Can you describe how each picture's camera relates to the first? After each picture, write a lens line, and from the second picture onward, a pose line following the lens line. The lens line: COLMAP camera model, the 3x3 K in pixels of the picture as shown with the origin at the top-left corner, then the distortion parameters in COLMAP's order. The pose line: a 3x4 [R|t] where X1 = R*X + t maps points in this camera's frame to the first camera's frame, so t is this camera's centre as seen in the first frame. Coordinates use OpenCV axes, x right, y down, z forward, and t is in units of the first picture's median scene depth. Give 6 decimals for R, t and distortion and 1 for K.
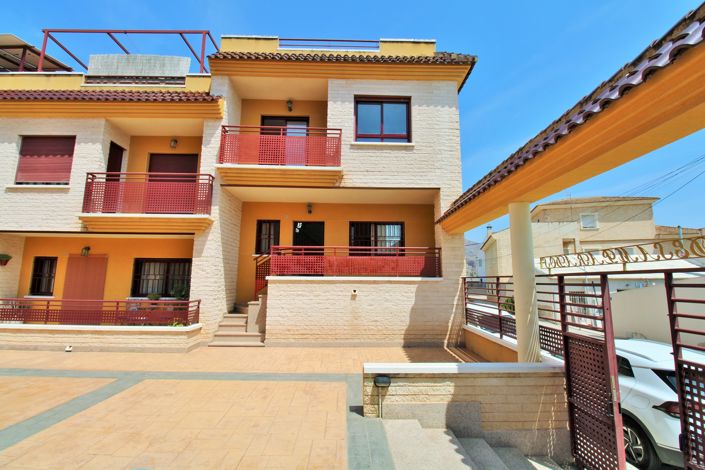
lens RADIAL K [[333.7, 0, 358.4], [0, 333.7, 231.5], [0, 0, 1]] dist [-0.002314, -0.009771]
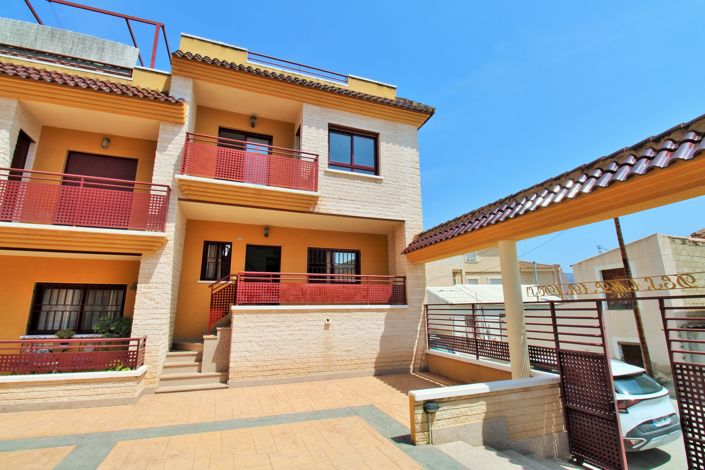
lens RADIAL K [[333.7, 0, 383.5], [0, 333.7, 231.5], [0, 0, 1]] dist [-0.002314, -0.009771]
pose [[0.939457, 0.062899, 0.336844, -0.195241], [-0.035394, 0.995563, -0.087189, 0.000805], [-0.340834, 0.069988, 0.937515, 0.018481]]
